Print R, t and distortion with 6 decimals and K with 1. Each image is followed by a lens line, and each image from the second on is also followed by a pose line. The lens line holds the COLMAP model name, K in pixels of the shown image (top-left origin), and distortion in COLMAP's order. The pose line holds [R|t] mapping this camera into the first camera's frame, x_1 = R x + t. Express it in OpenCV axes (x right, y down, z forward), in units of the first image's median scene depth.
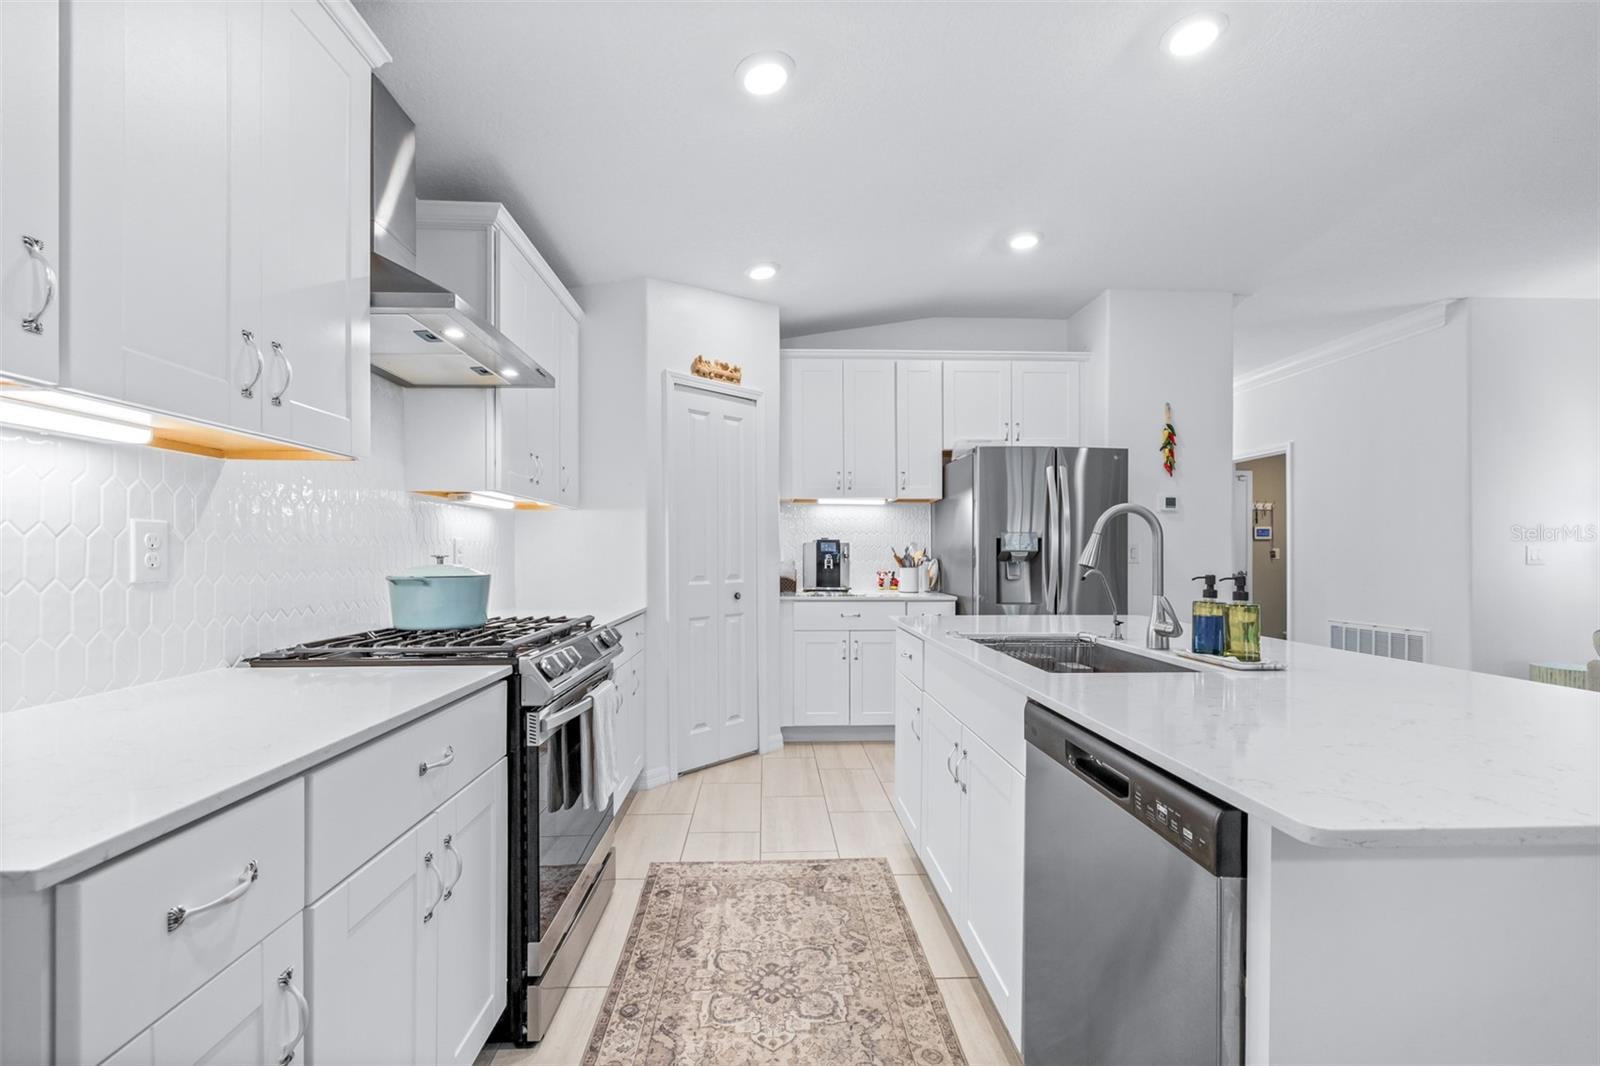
lens RADIAL K [[680.5, 0, 798.6], [0, 680.5, 552.1], [0, 0, 1]] dist [0.000865, -0.000567]
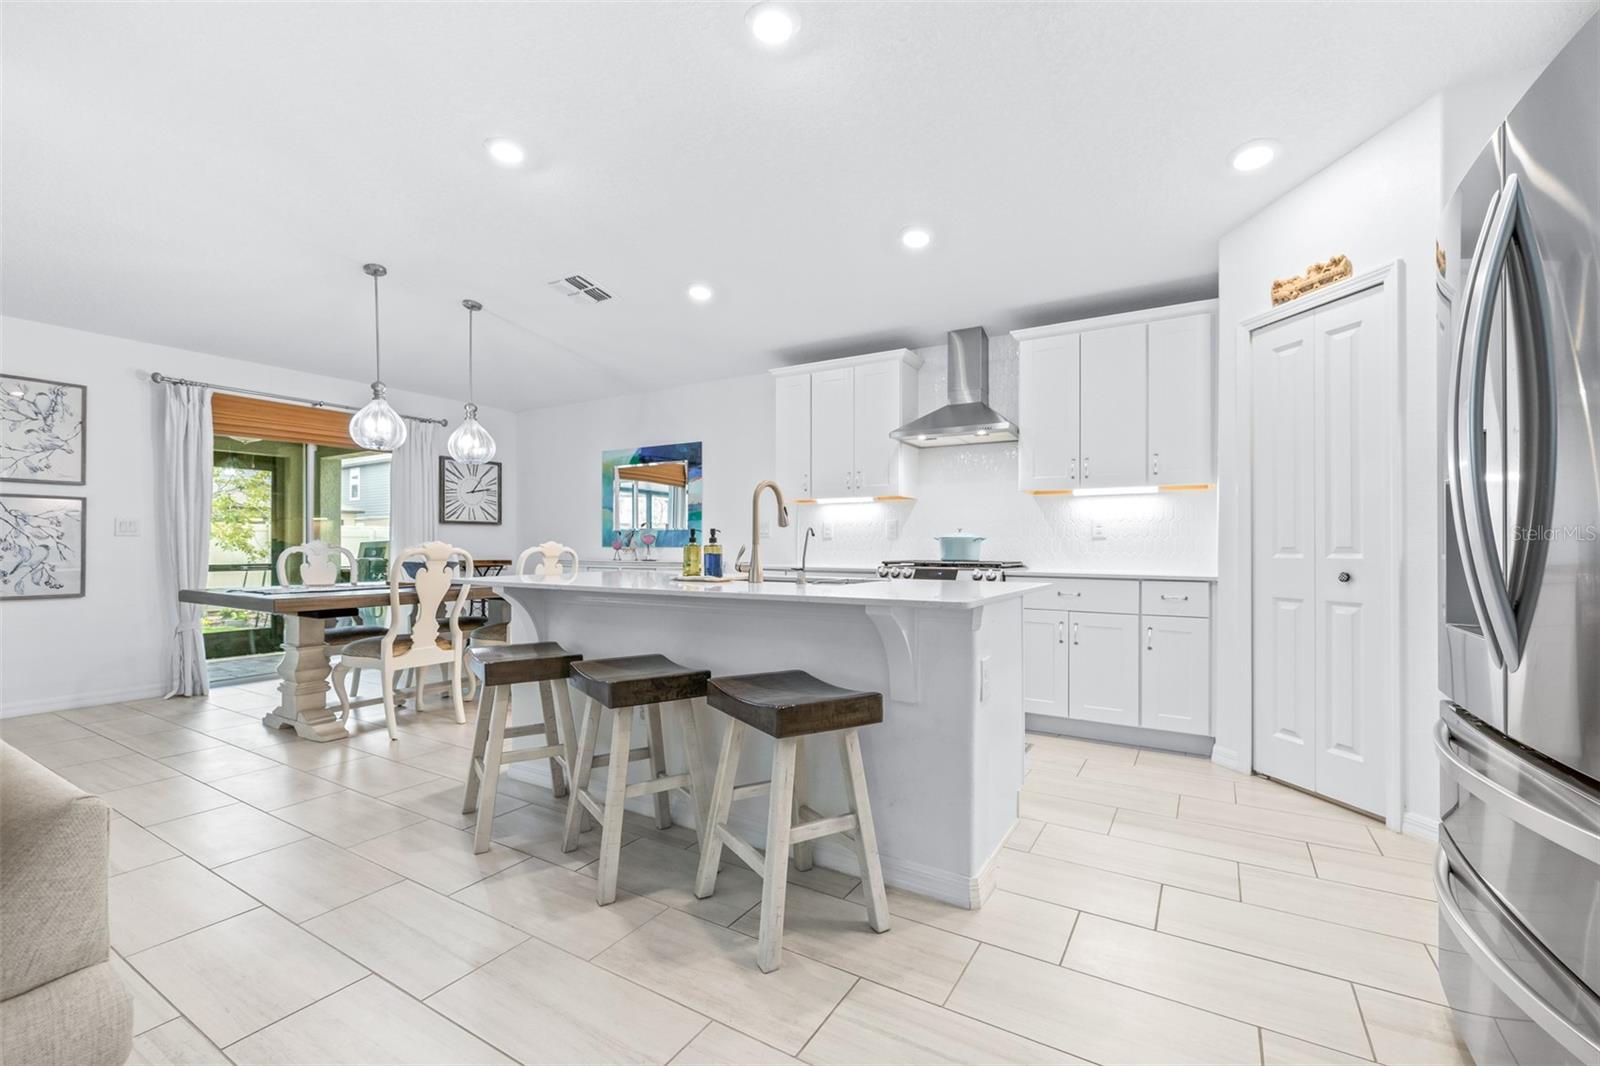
lens RADIAL K [[680.5, 0, 797.1], [0, 680.5, 544.3], [0, 0, 1]] dist [0.000865, -0.000567]
pose [[-0.568776, -0.005549, -0.822474, 0.801627], [-0.002185, 0.999984, -0.005236, 0.034552], [0.822490, -0.001181, -0.568778, 0.916594]]
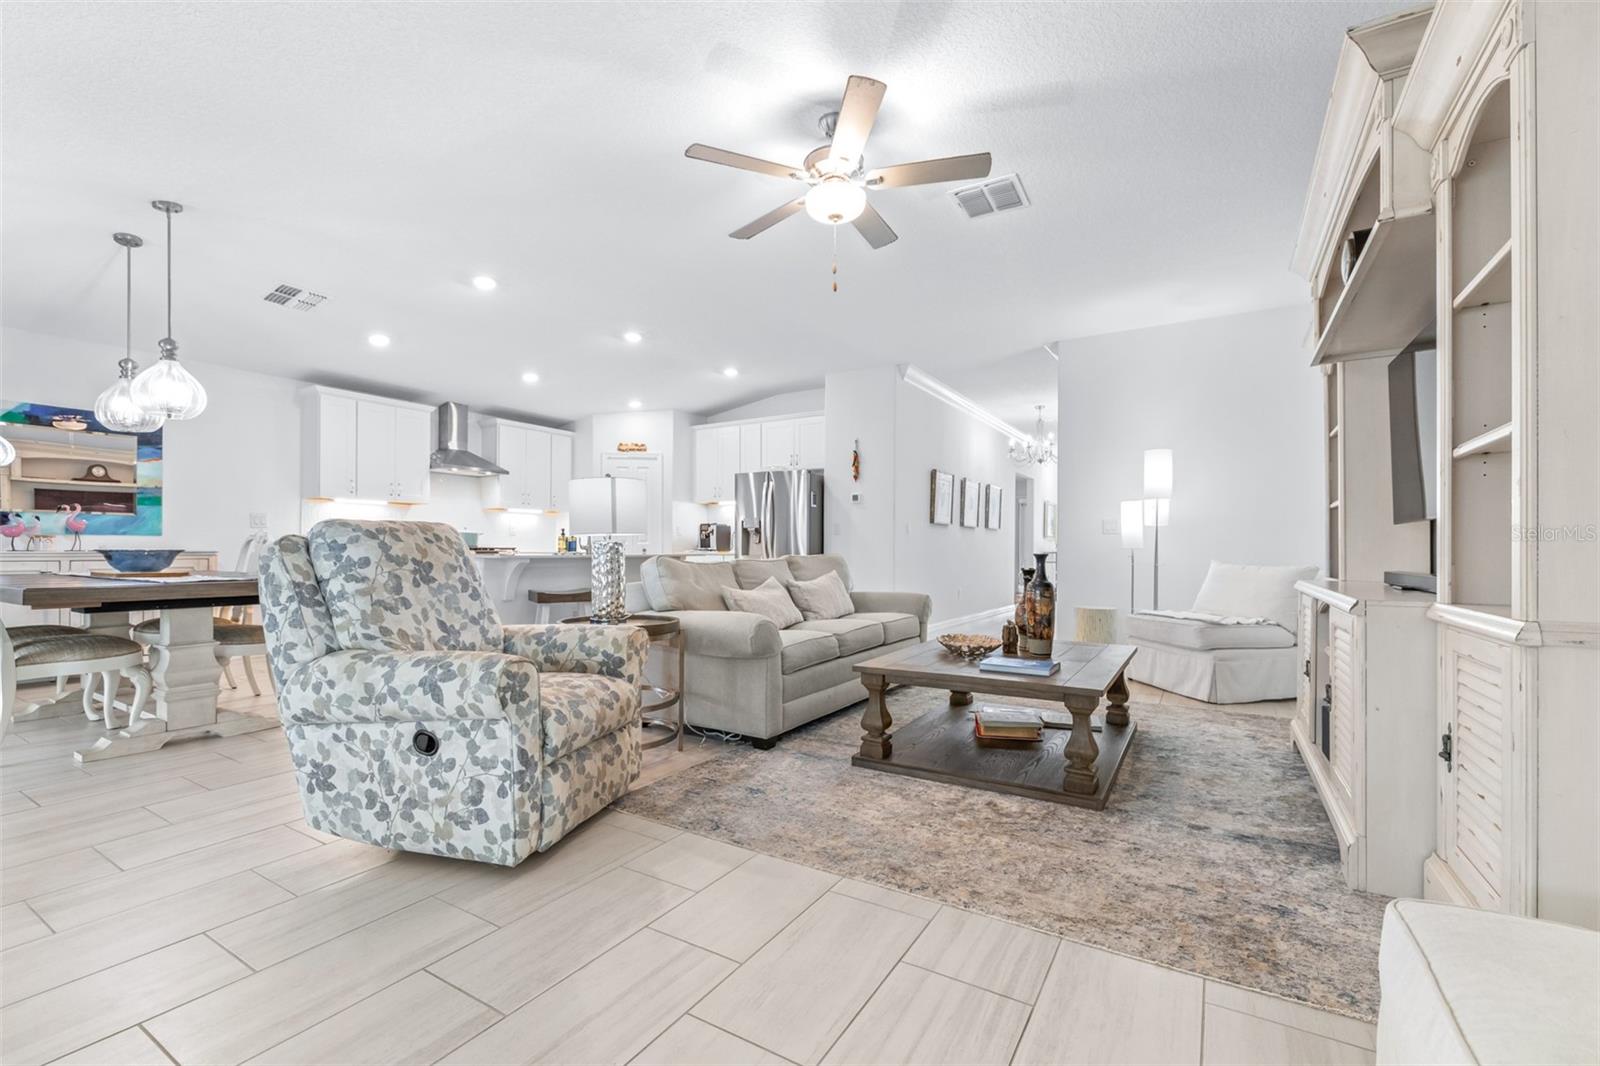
lens RADIAL K [[680.5, 0, 796.3], [0, 680.5, 548.9], [0, 0, 1]] dist [0.000865, -0.000567]
pose [[0.823112, 0.002848, -0.567872, 1.516830], [-0.001517, 0.999995, 0.002816, 0.054911], [0.567877, -0.001457, 0.823112, -0.508182]]
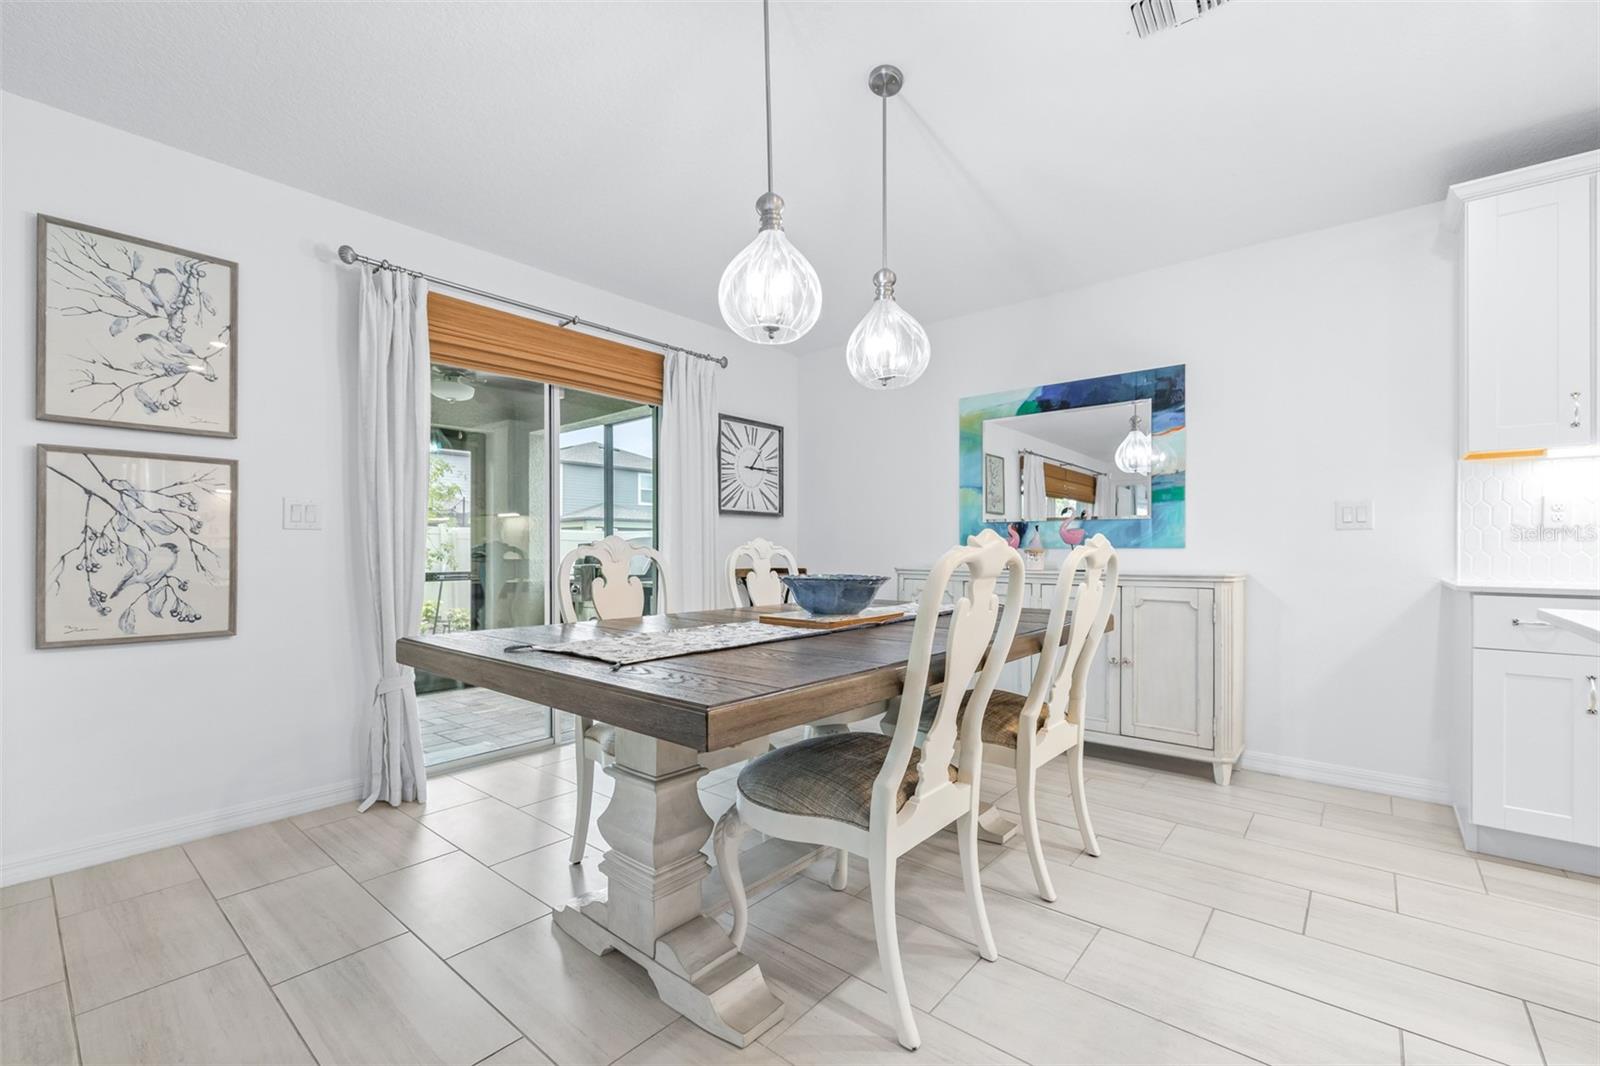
lens RADIAL K [[680.5, 0, 802.1], [0, 680.5, 548.9], [0, 0, 1]] dist [0.000865, -0.000567]
pose [[-0.684494, -0.003841, -0.729008, 0.647081], [-0.000944, 0.999990, -0.004382, 0.039001], [0.729018, -0.002311, -0.684491, 0.128764]]
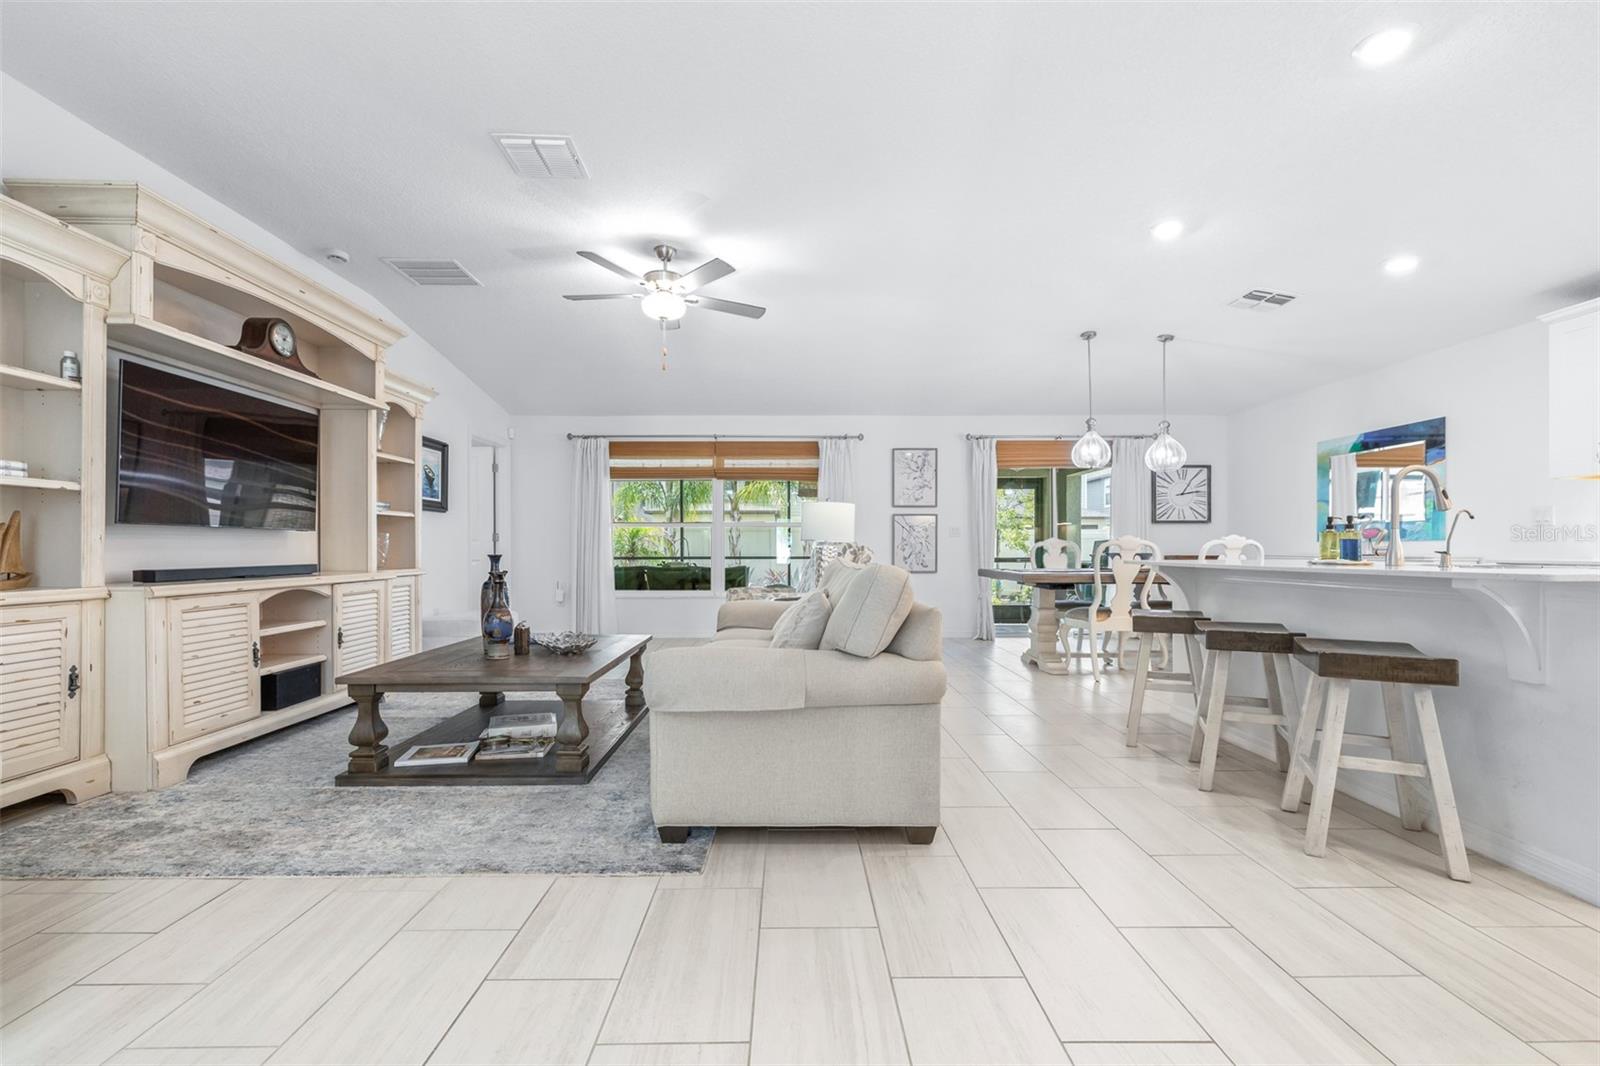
lens RADIAL K [[680.5, 0, 795.6], [0, 680.5, 550.6], [0, 0, 1]] dist [0.000865, -0.000567]
pose [[-0.998838, -0.002246, 0.048146, 0.849519], [-0.002207, 0.999997, 0.000846, 0.054785], [-0.048148, 0.000739, -0.998840, 1.231040]]
